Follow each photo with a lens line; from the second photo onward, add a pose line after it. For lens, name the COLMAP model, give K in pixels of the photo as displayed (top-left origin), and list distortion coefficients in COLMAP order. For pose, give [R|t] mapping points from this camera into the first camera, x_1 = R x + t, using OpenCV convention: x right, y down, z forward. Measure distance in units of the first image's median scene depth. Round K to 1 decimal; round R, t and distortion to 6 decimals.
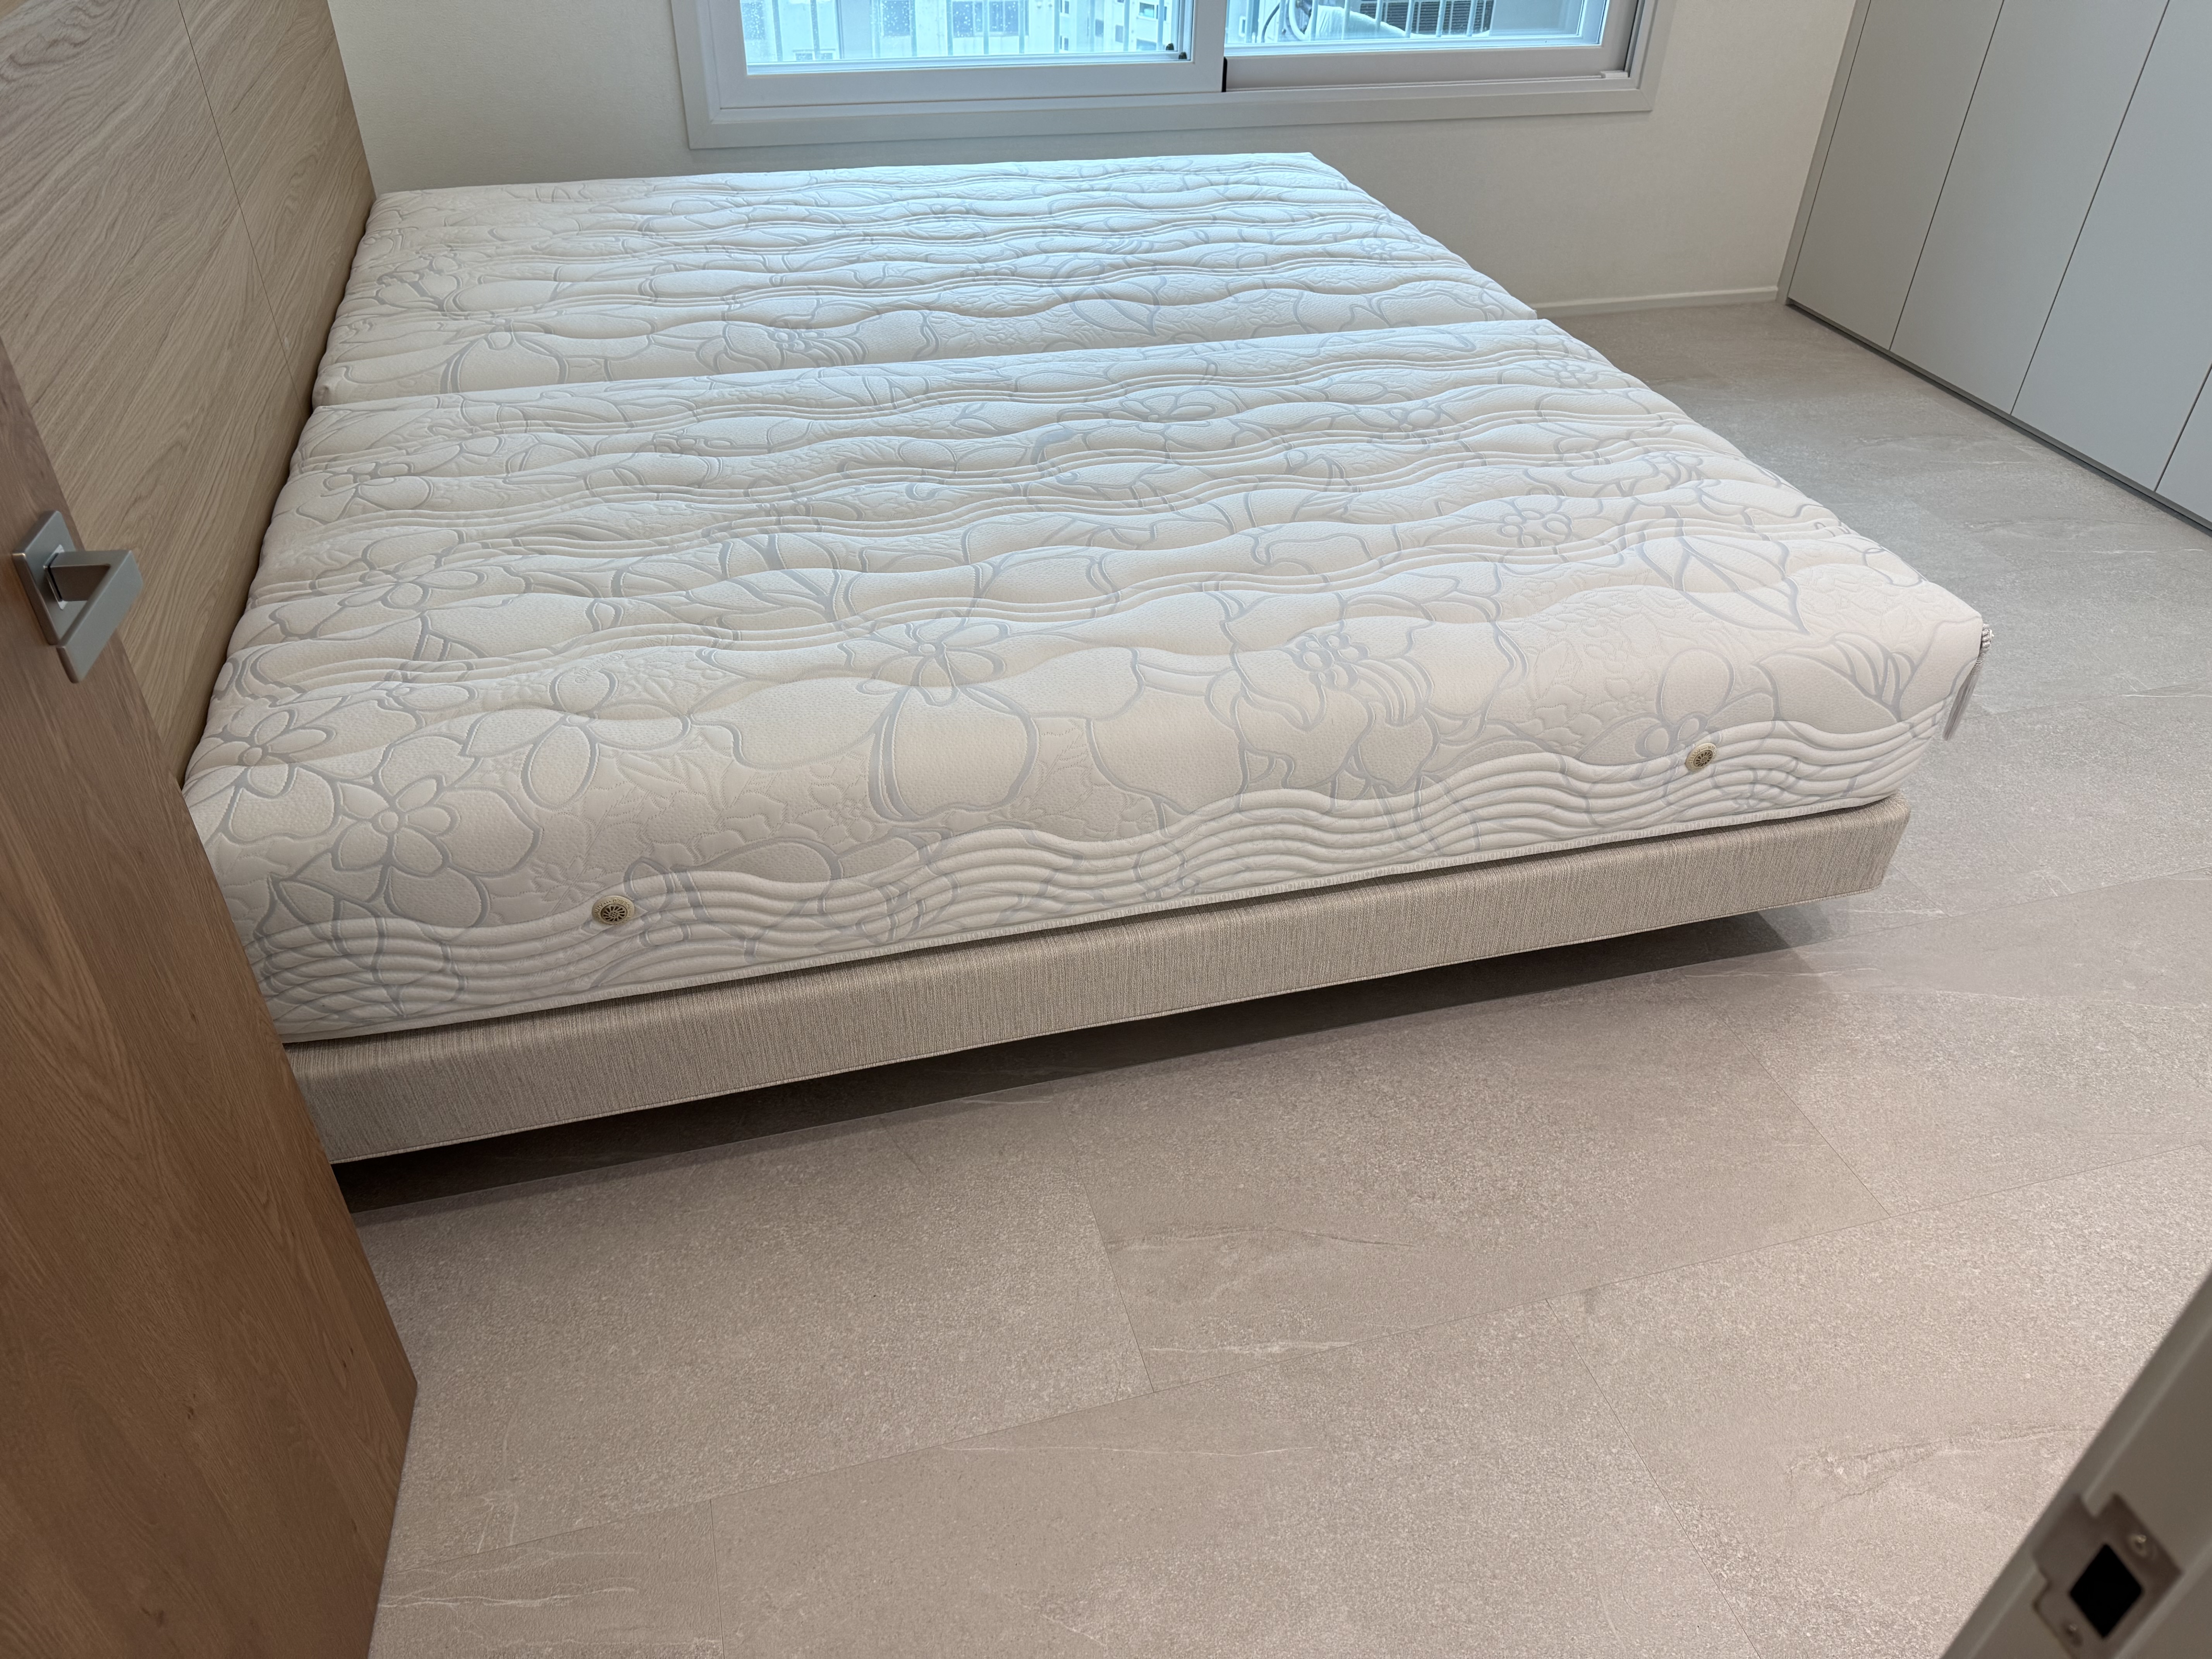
lens RADIAL K [[1556.7, 0, 1120.6], [0, 1556.7, 832.6], [0, 0, 1]] dist [0.097423, -0.179092]
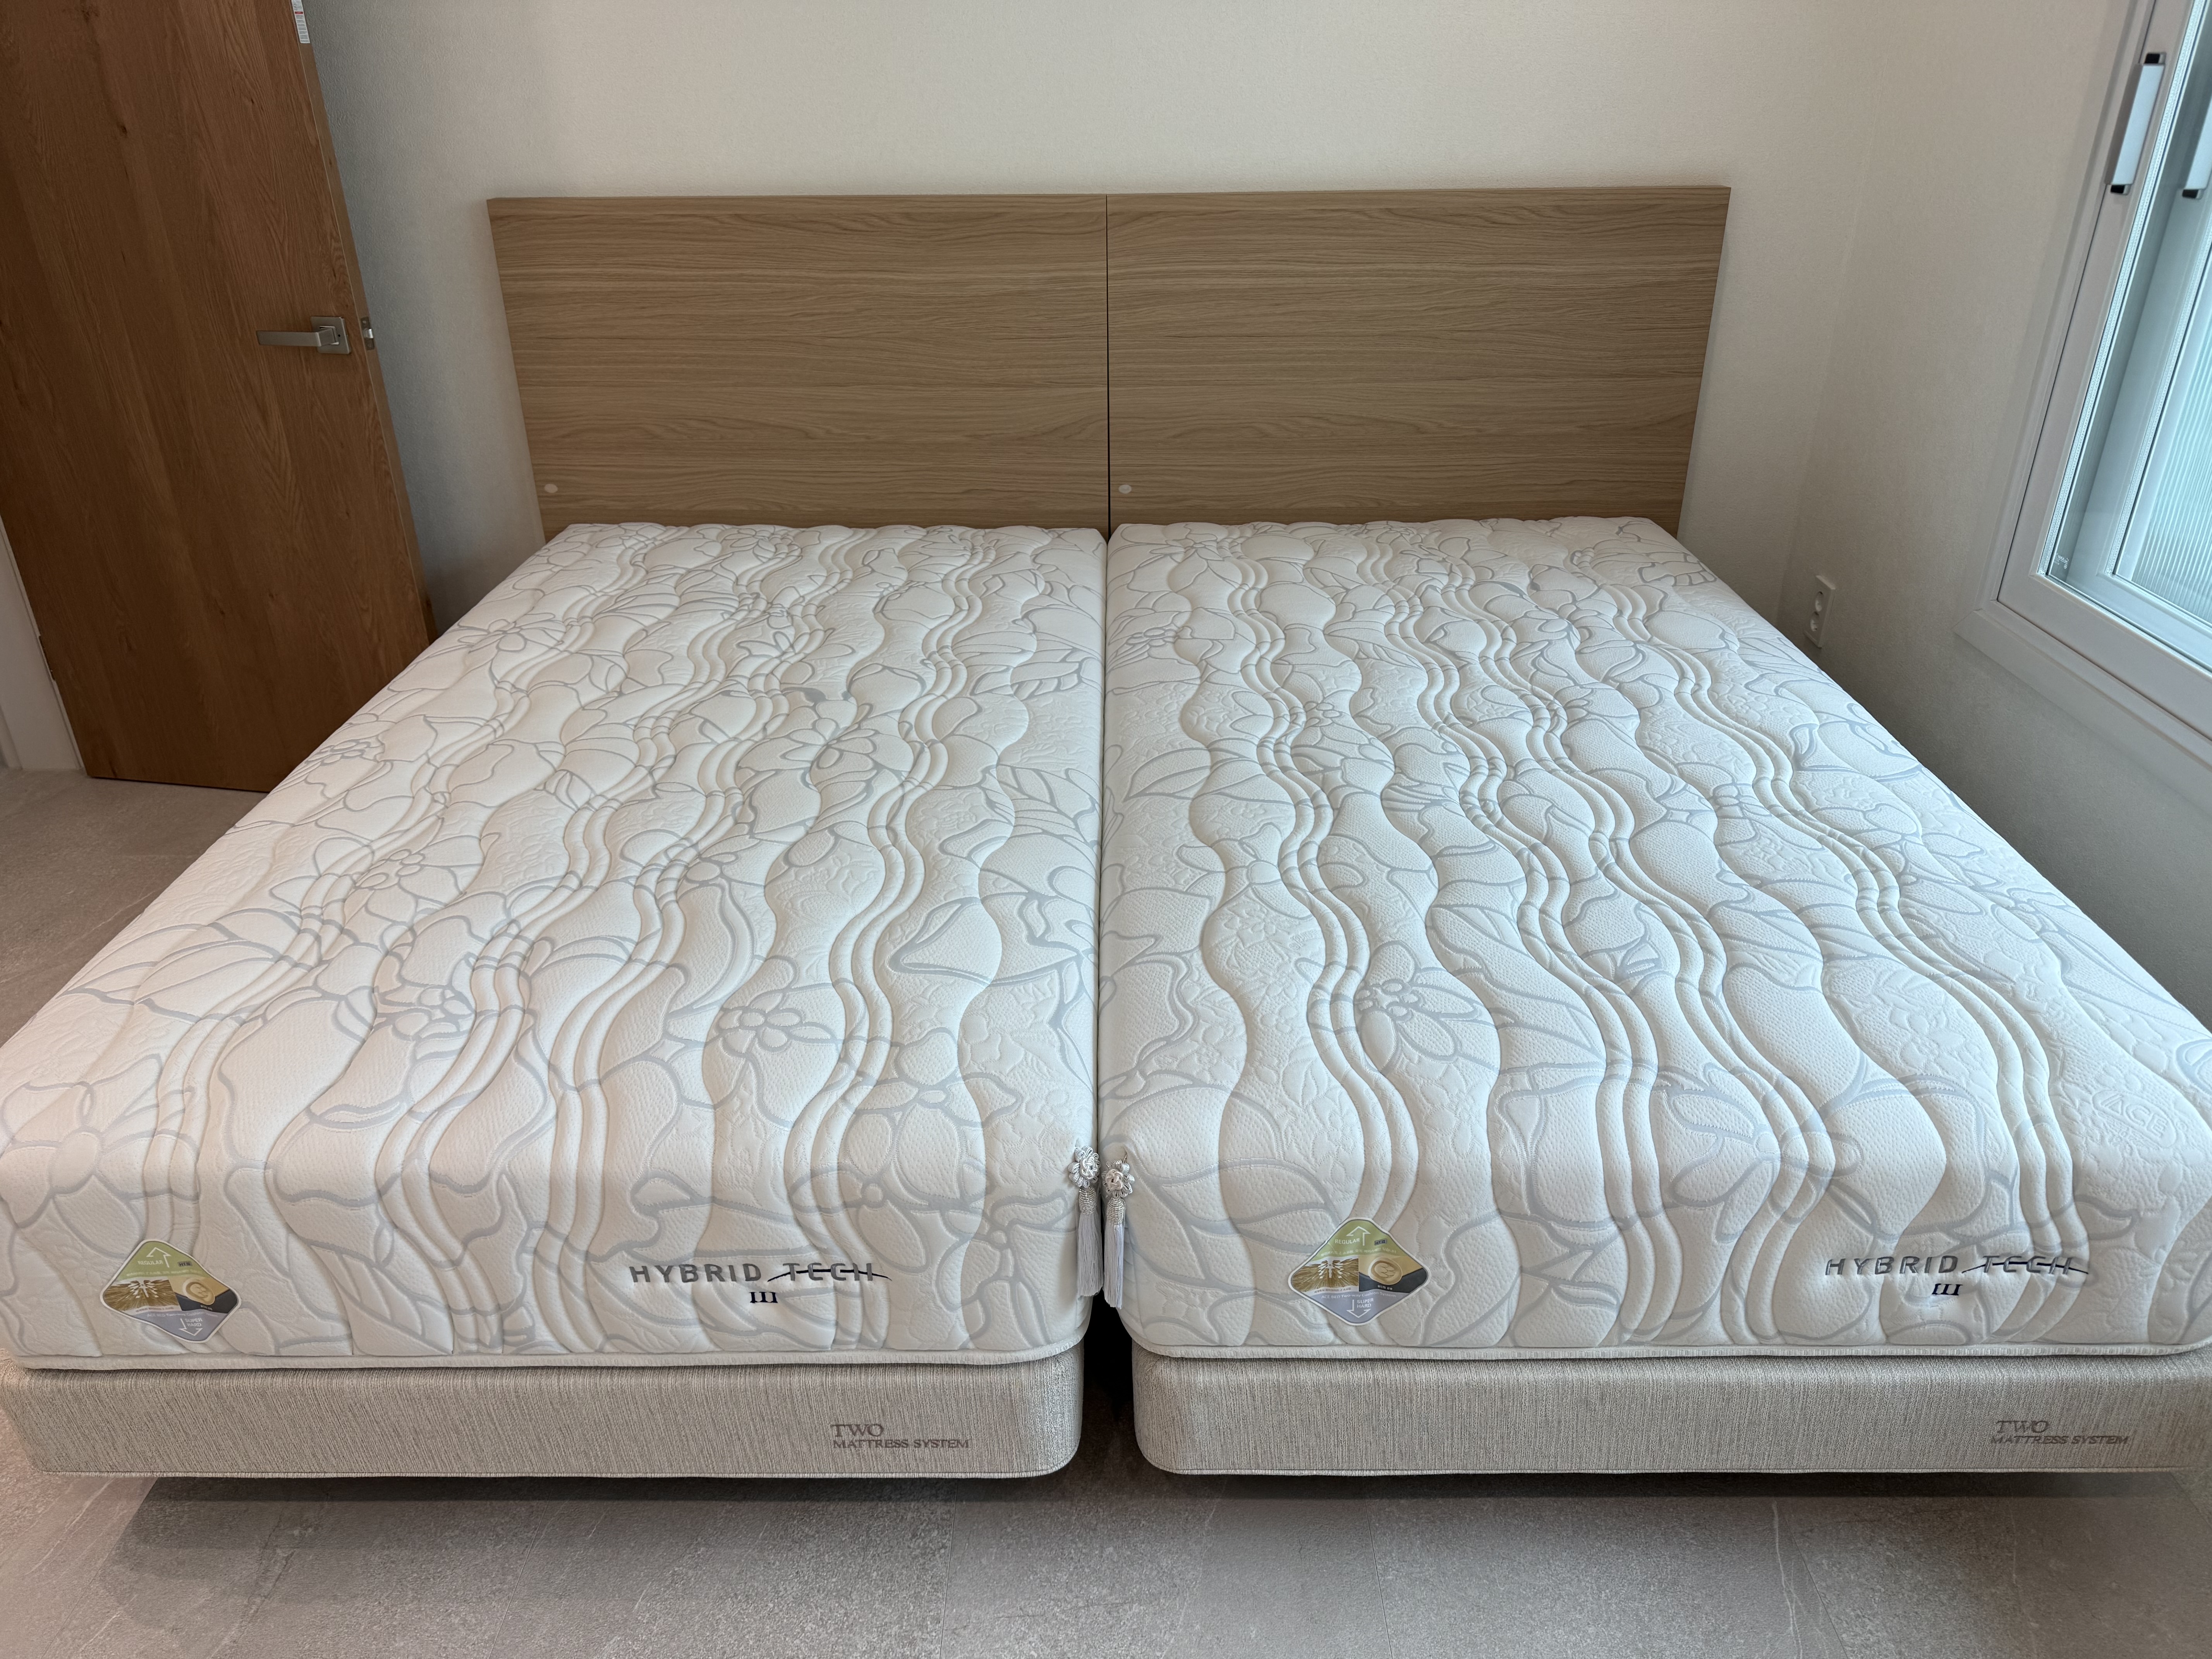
lens RADIAL K [[1556.7, 0, 1120.6], [0, 1556.7, 832.6], [0, 0, 1]] dist [0.097423, -0.179092]
pose [[-0.276055, 0.413251, -0.867766, 0.658119], [-0.576023, 0.651611, 0.493558, -0.642340], [0.769409, 0.636103, 0.058161, 0.890582]]
